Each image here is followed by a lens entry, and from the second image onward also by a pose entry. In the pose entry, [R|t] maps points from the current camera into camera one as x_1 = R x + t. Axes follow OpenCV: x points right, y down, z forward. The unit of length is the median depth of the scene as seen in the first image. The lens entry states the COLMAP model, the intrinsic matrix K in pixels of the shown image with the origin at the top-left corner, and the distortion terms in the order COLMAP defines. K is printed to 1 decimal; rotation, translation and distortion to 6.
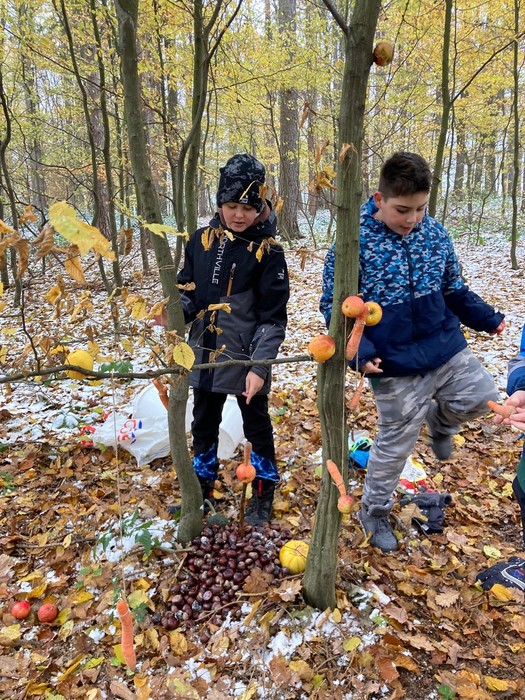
lens RADIAL K [[572.5, 0, 259.9], [0, 572.5, 350.8], [0, 0, 1]] dist [0.019112, -0.020572]
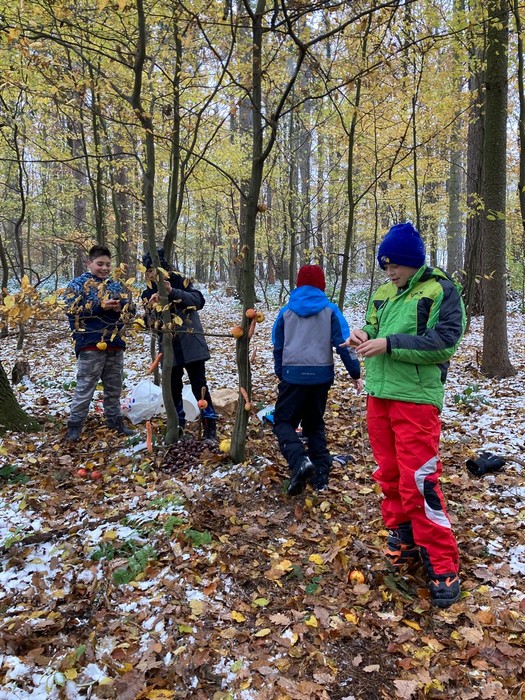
lens RADIAL K [[572.5, 0, 264.2], [0, 572.5, 349.9], [0, 0, 1]] dist [0.019112, -0.020572]
pose [[0.997578, 0.013928, 0.068142, 0.052603], [-0.005690, 0.992802, -0.119631, 0.275033], [-0.069318, 0.118954, 0.990477, -0.995856]]
